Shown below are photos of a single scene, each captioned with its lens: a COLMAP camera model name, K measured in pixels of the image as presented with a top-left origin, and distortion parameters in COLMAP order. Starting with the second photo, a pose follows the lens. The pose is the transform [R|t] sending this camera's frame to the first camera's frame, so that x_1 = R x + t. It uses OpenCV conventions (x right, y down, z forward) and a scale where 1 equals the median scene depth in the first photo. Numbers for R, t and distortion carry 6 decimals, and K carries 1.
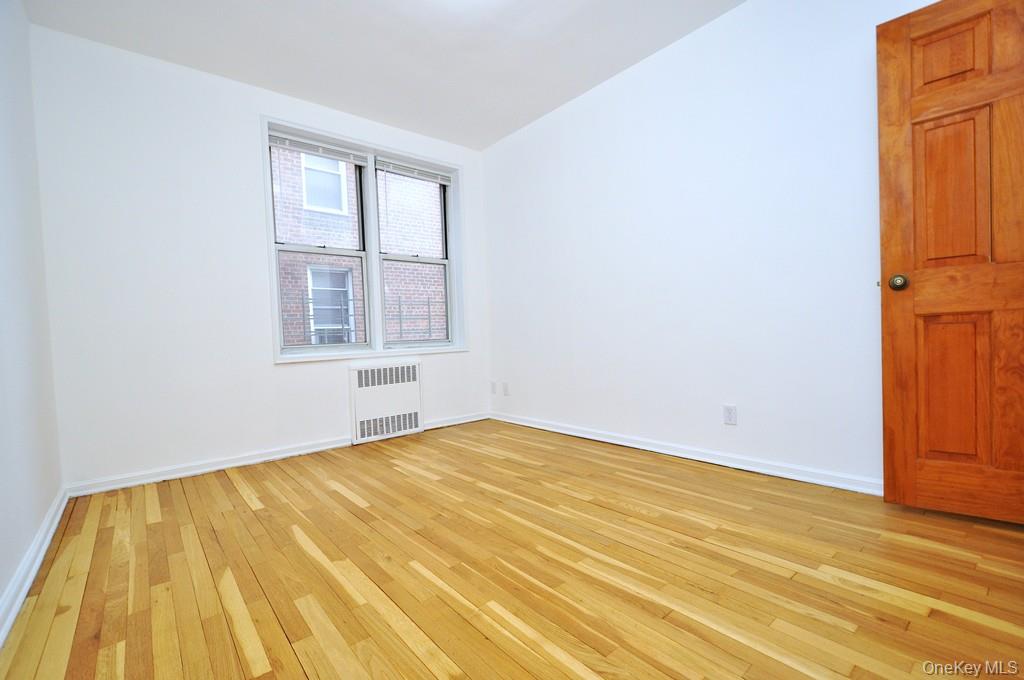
lens RADIAL K [[457.8, 0, 507.8], [0, 457.8, 353.3], [0, 0, 1]] dist [0.001773, -0.000347]
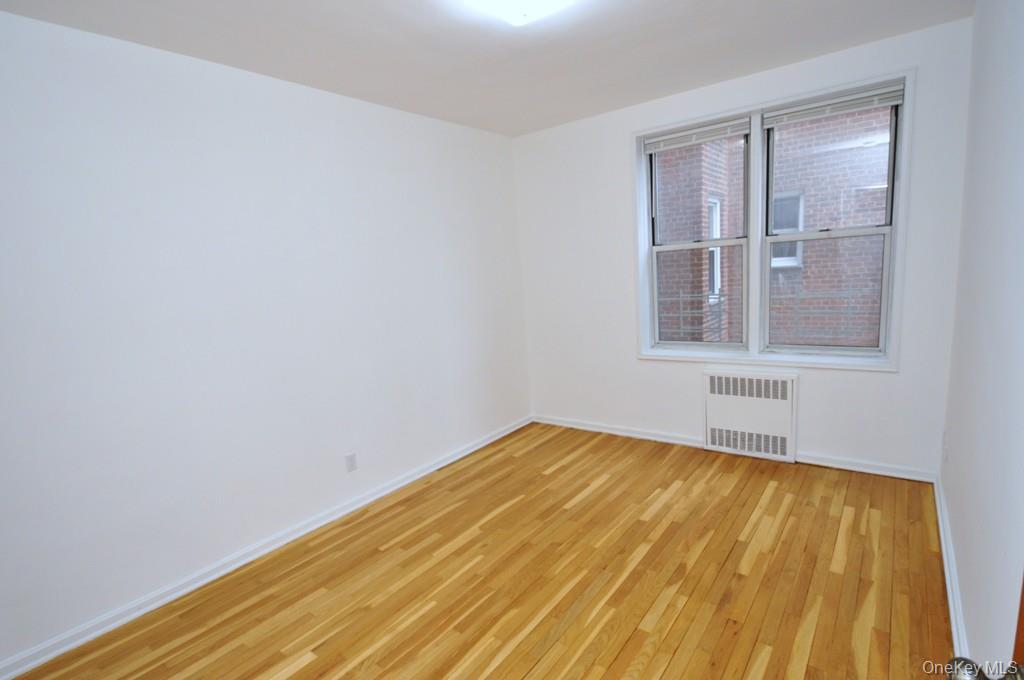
lens RADIAL K [[516.3, 0, 512.7], [0, 516.3, 352.0], [0, 0, 1]] dist [0.008203, -0.000644]
pose [[0.203632, 0.189512, -0.960531, 0.841538], [0.034108, 0.979118, 0.200410, -0.332268], [0.978453, -0.073572, 0.192916, 0.560641]]
